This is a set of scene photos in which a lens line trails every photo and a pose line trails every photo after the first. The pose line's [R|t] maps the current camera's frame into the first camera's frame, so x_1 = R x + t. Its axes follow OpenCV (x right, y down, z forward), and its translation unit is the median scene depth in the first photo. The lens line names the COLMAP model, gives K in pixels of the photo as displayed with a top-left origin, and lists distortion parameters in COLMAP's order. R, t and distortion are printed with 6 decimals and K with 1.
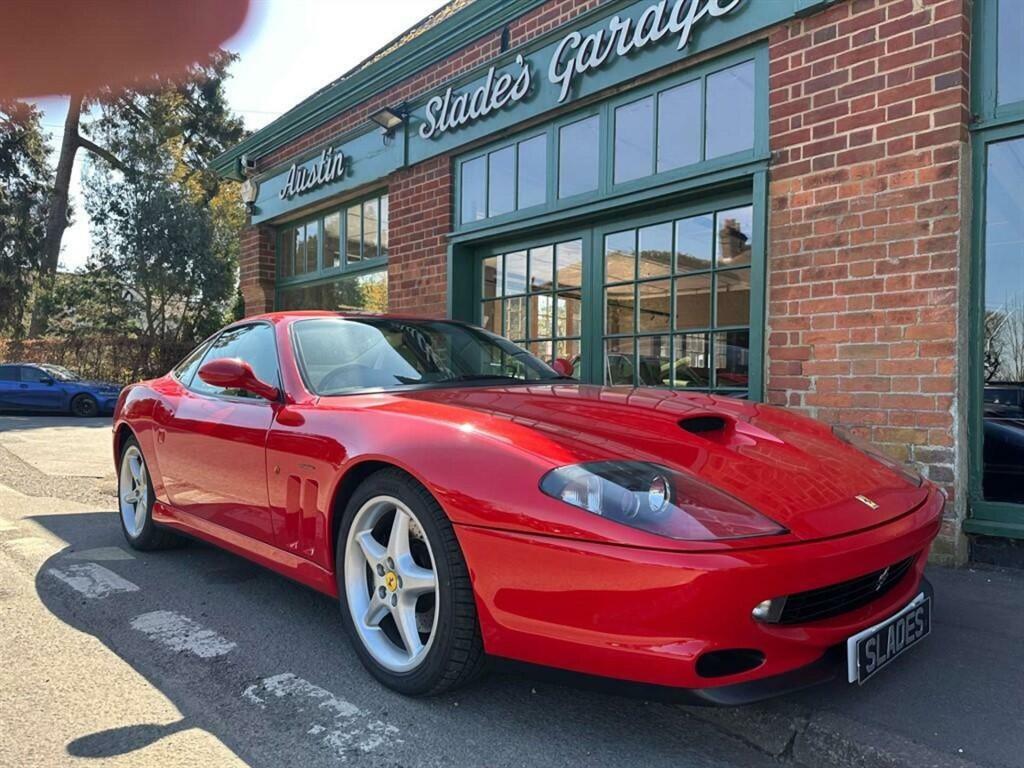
lens RADIAL K [[735.9, 0, 505.0], [0, 735.9, 386.1], [0, 0, 1]] dist [0.042058, -0.073330]
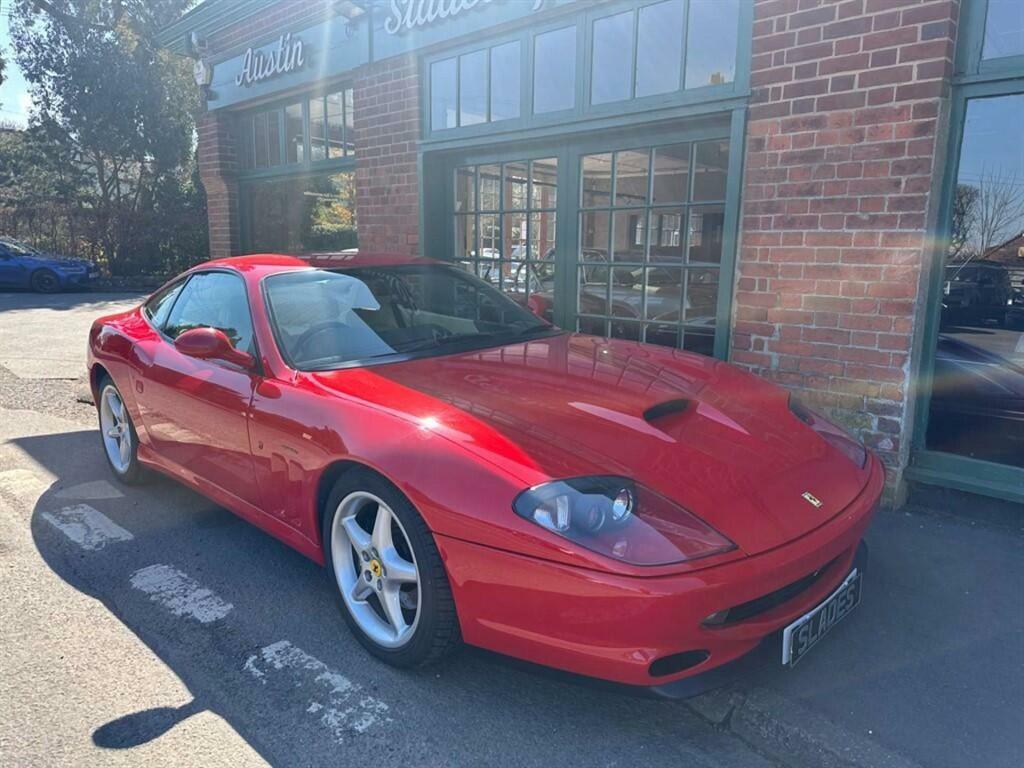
lens RADIAL K [[735.9, 0, 505.0], [0, 735.9, 386.1], [0, 0, 1]] dist [0.042058, -0.073330]
pose [[0.999319, -0.006851, 0.036251, -0.001160], [-0.000085, 0.982177, 0.187957, -0.125655], [-0.036892, -0.187832, 0.981508, -0.014110]]
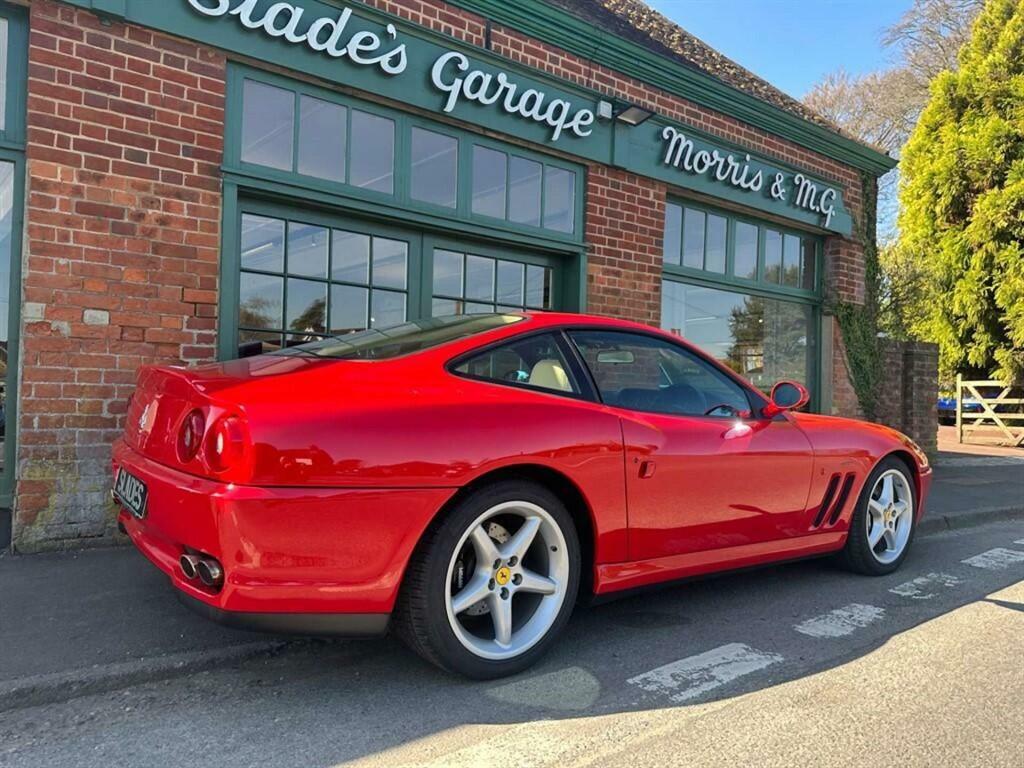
lens RADIAL K [[735.4, 0, 519.4], [0, 735.4, 391.4], [0, 0, 1]] dist [0.058351, -0.091065]
pose [[0.072138, -0.002070, 0.997392, -1.267696], [-0.033141, 0.999441, 0.004471, -0.012920], [-0.996844, -0.033377, 0.072029, 1.107896]]
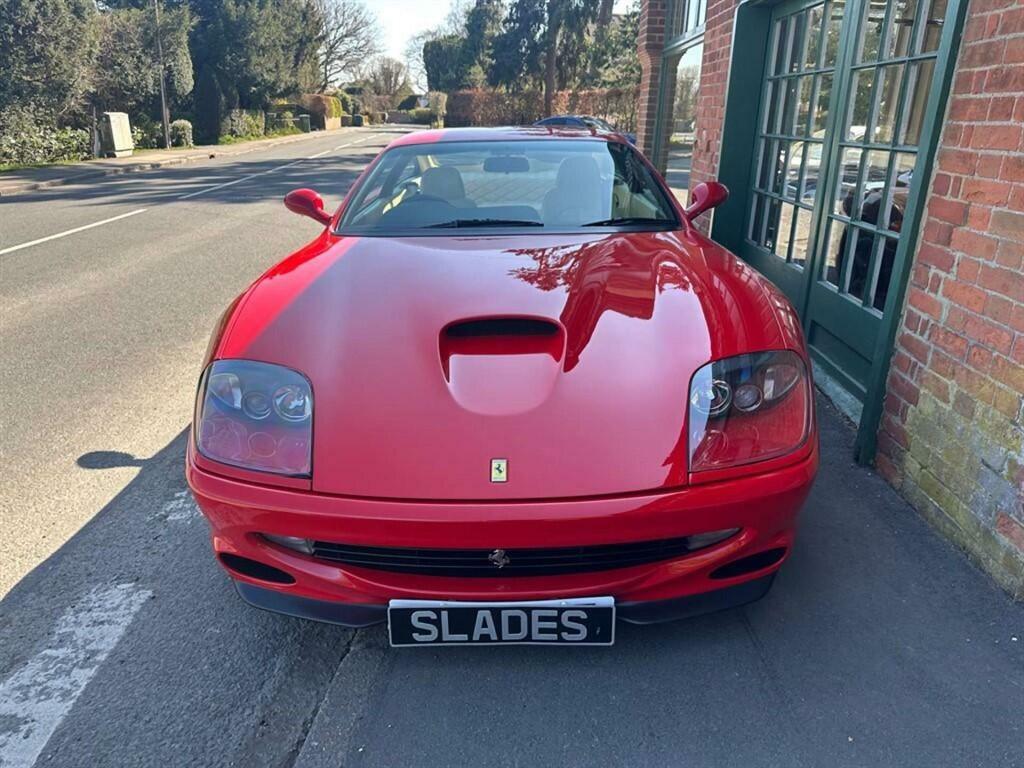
lens RADIAL K [[727.5, 0, 480.7], [0, 727.5, 383.6], [0, 0, 1]] dist [-0.002222, -0.009156]
pose [[0.712696, 0.237348, -0.660098, 0.580392], [-0.000263, 0.941108, 0.338106, -0.121865], [0.701473, -0.240794, 0.670787, 0.278345]]
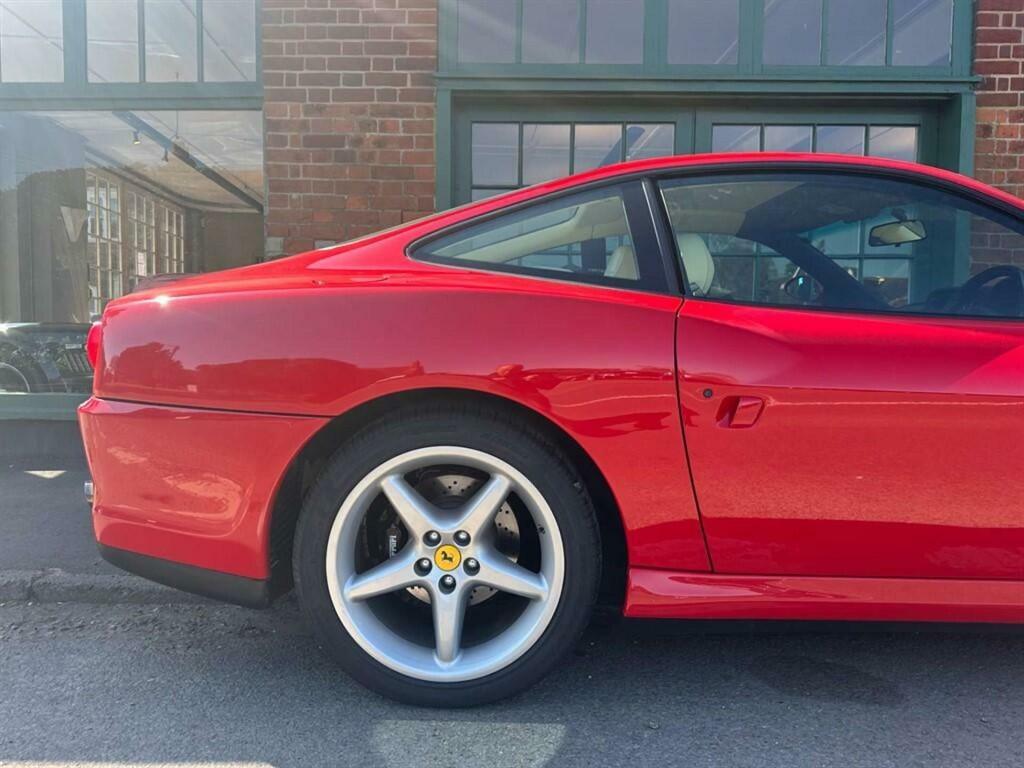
lens RADIAL K [[730.9, 0, 499.5], [0, 730.9, 389.9], [0, 0, 1]] dist [0.029068, -0.038943]
pose [[0.683630, -0.058573, 0.727475, -0.876430], [-0.007515, 0.996157, 0.087268, 0.021000], [-0.729790, -0.065126, 0.680562, 0.841420]]
